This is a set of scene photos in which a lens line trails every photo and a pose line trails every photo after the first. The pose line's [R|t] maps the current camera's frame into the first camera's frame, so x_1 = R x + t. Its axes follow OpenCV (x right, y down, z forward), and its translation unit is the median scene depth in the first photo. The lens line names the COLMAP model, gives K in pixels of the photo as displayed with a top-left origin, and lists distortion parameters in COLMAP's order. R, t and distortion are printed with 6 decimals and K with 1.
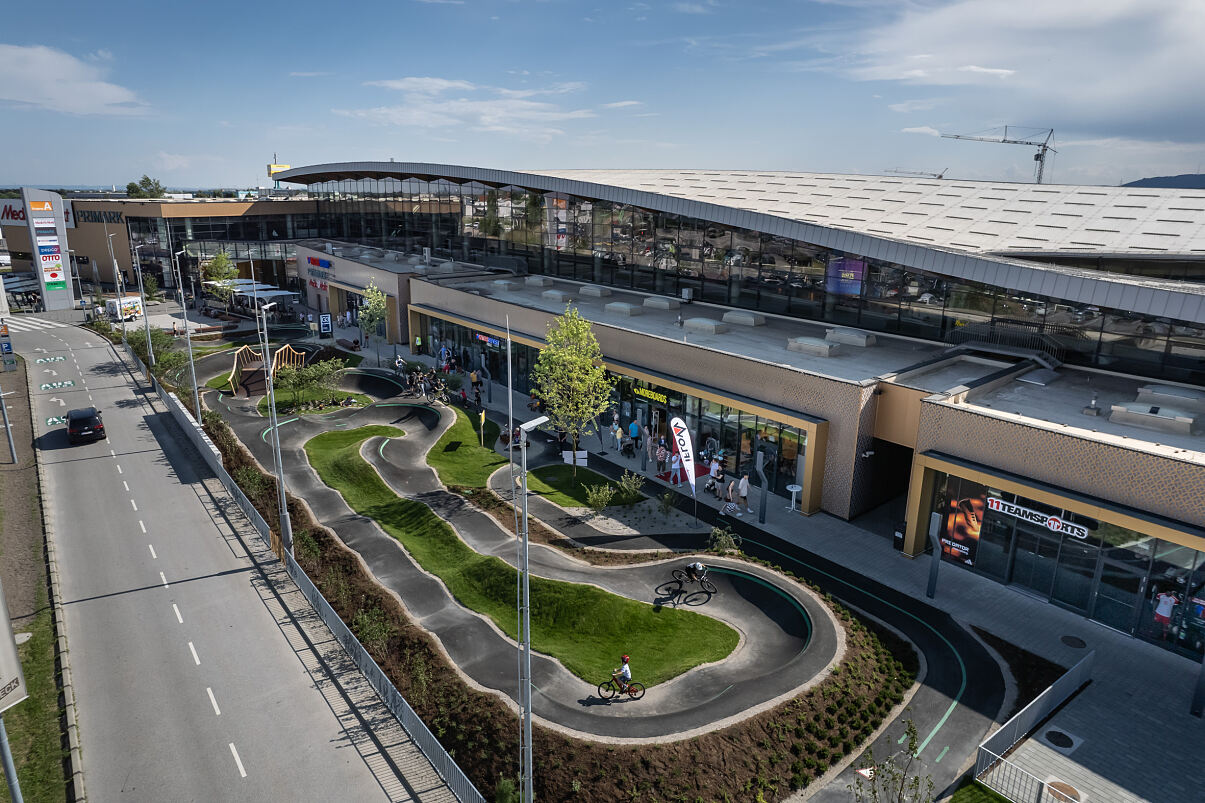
lens RADIAL K [[775.1, 0, 602.5], [0, 775.1, 401.5], [0, 0, 1]] dist [-0.012397, 0.001909]
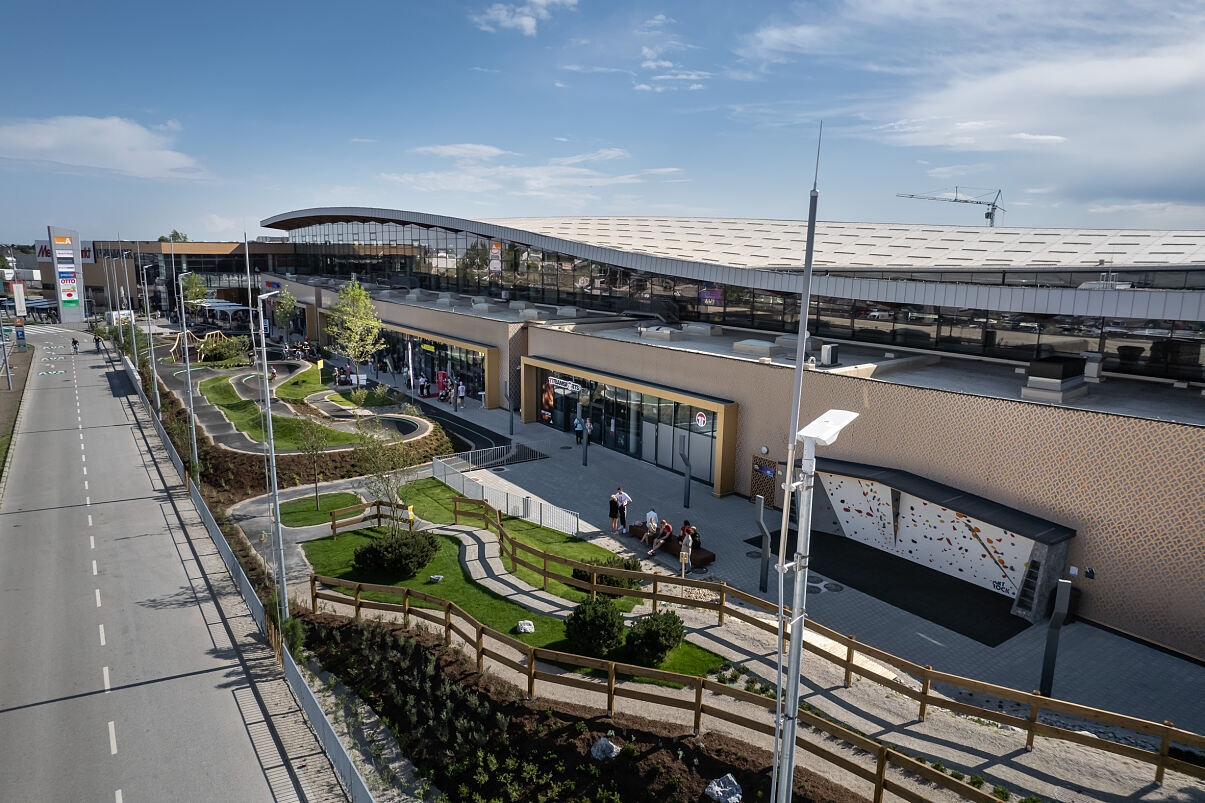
lens RADIAL K [[775.1, 0, 602.5], [0, 775.1, 401.5], [0, 0, 1]] dist [-0.012397, 0.001909]
pose [[0.999250, 0.011251, -0.037051, 0.220316], [-0.014046, 0.997005, -0.076055, 0.098650], [0.036085, 0.076518, 0.996415, -0.225279]]
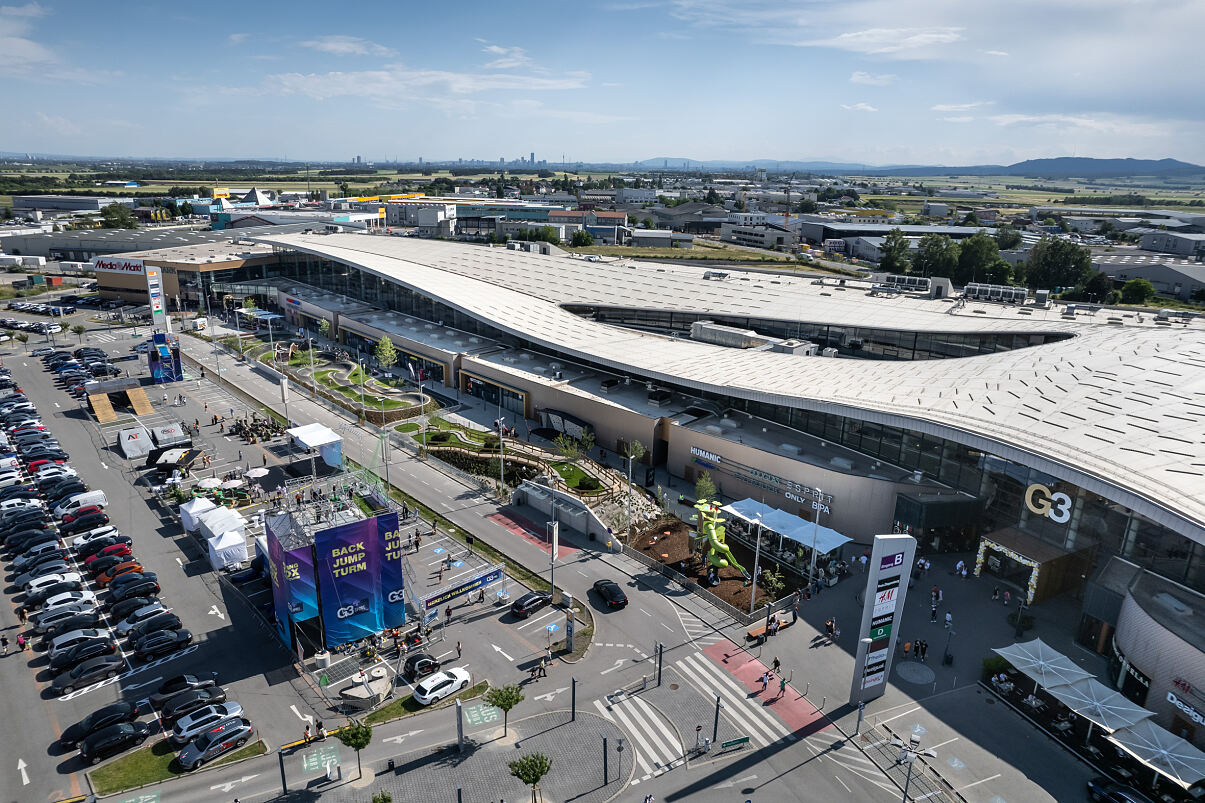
lens RADIAL K [[775.1, 0, 602.5], [0, 775.1, 401.5], [0, 0, 1]] dist [-0.012397, 0.001909]
pose [[0.994757, -0.019730, 0.100345, 0.266074], [0.016377, 0.999283, 0.034123, 0.038631], [-0.100946, -0.032300, 0.994367, -1.222448]]
